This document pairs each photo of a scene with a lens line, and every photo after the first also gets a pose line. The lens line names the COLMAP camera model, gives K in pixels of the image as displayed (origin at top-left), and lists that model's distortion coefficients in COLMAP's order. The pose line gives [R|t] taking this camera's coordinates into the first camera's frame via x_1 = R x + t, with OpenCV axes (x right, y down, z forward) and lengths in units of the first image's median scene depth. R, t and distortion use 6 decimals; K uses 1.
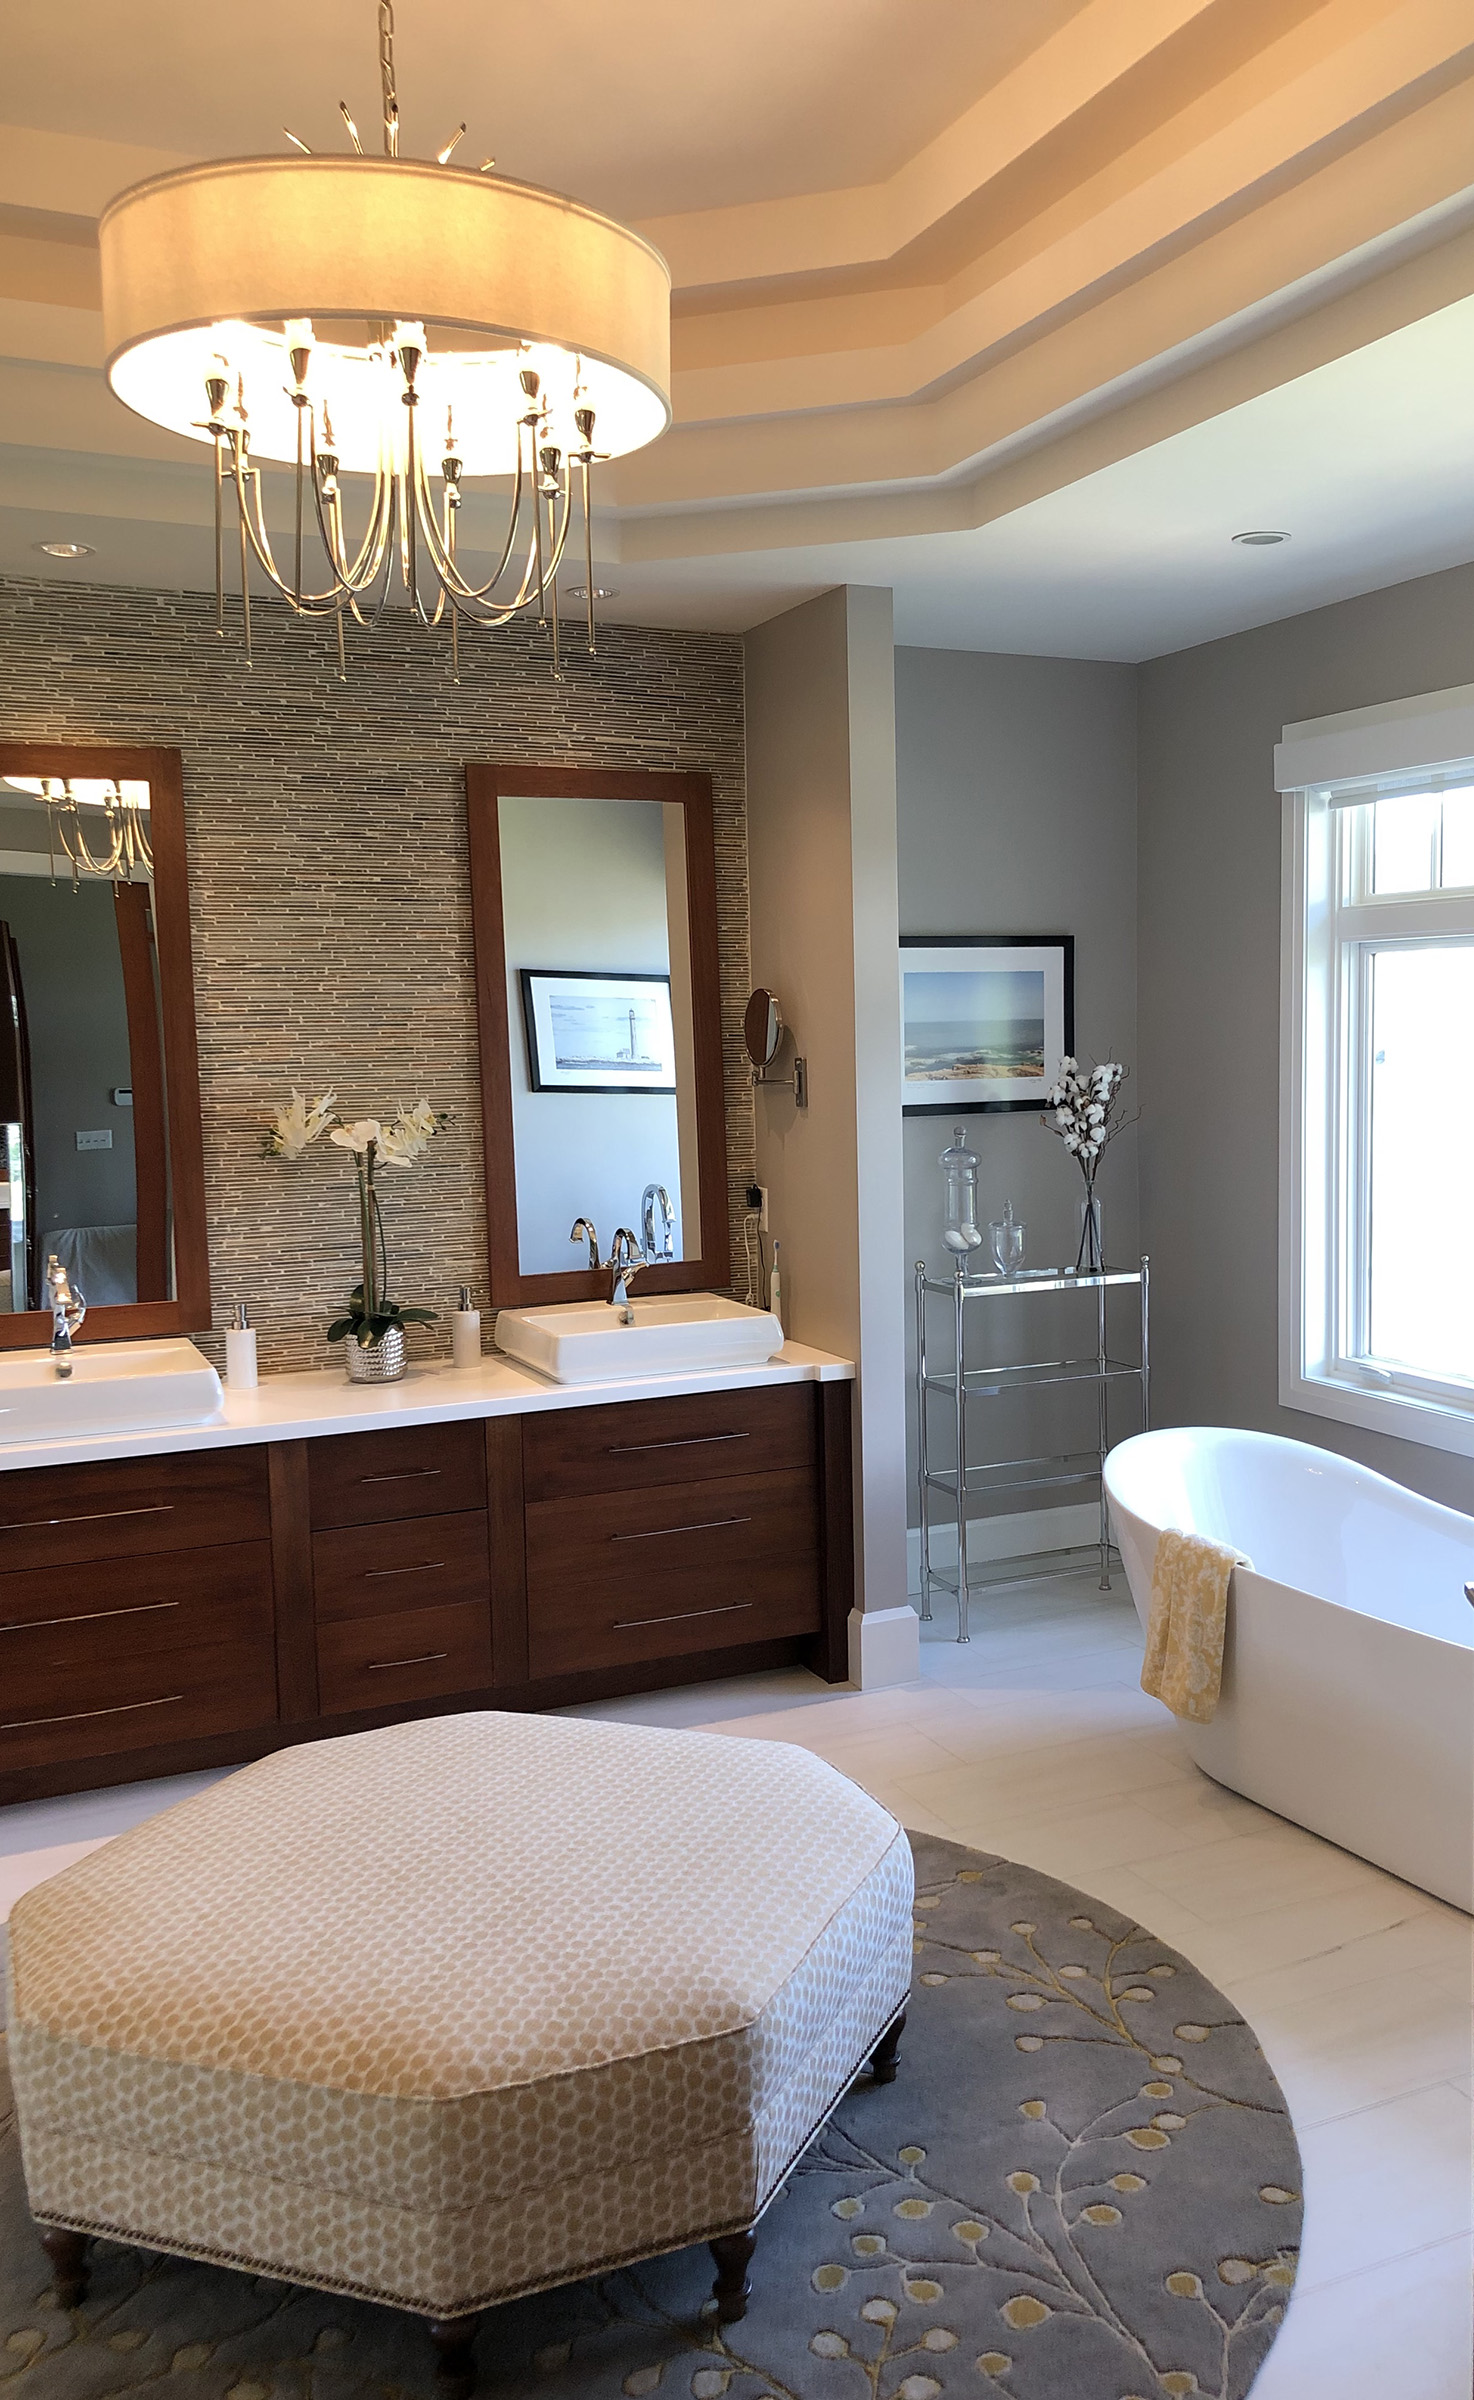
lens RADIAL K [[1950.9, 0, 850.5], [0, 1950.9, 1192.3], [0, 0, 1]] dist [0.045230, -0.014847]
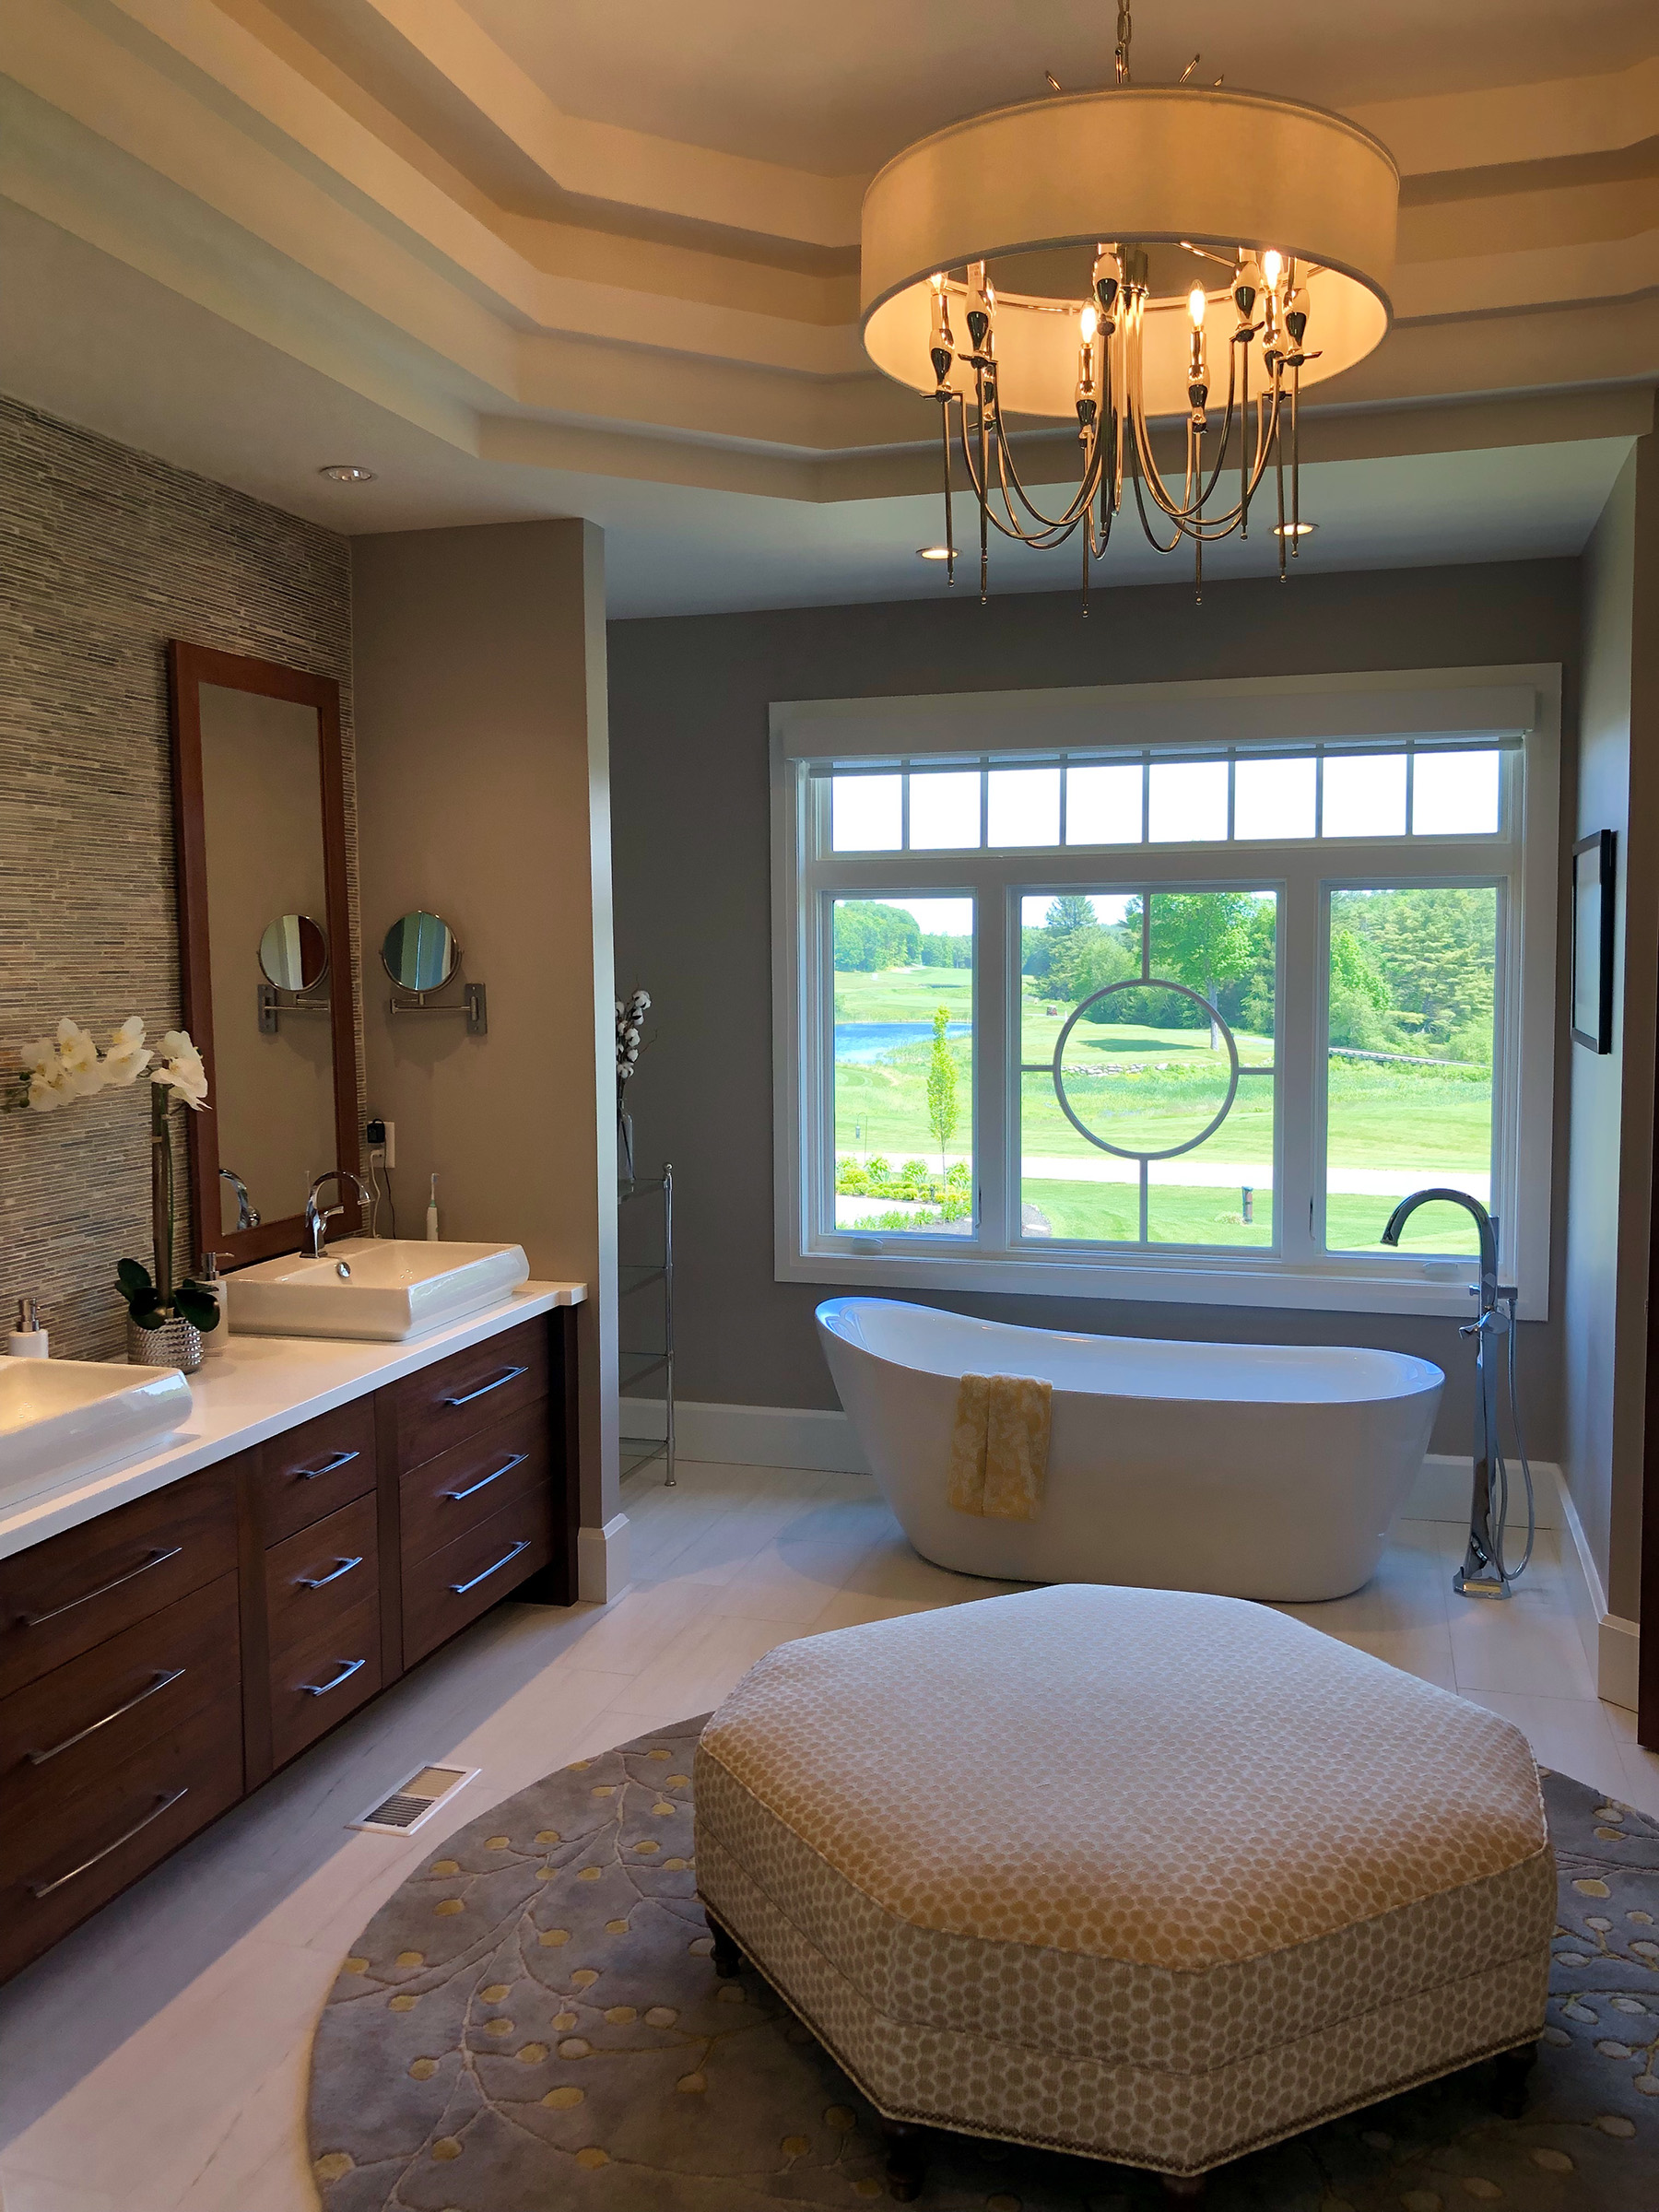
lens RADIAL K [[1795.2, 0, 827.4], [0, 1795.2, 1108.2], [0, 0, 1]] dist [0.028146, -0.052139]
pose [[0.679106, -0.051401, 0.732238, -0.593214], [0.062330, 0.997980, 0.012248, -0.006991], [-0.731389, 0.037322, 0.680939, 0.269830]]
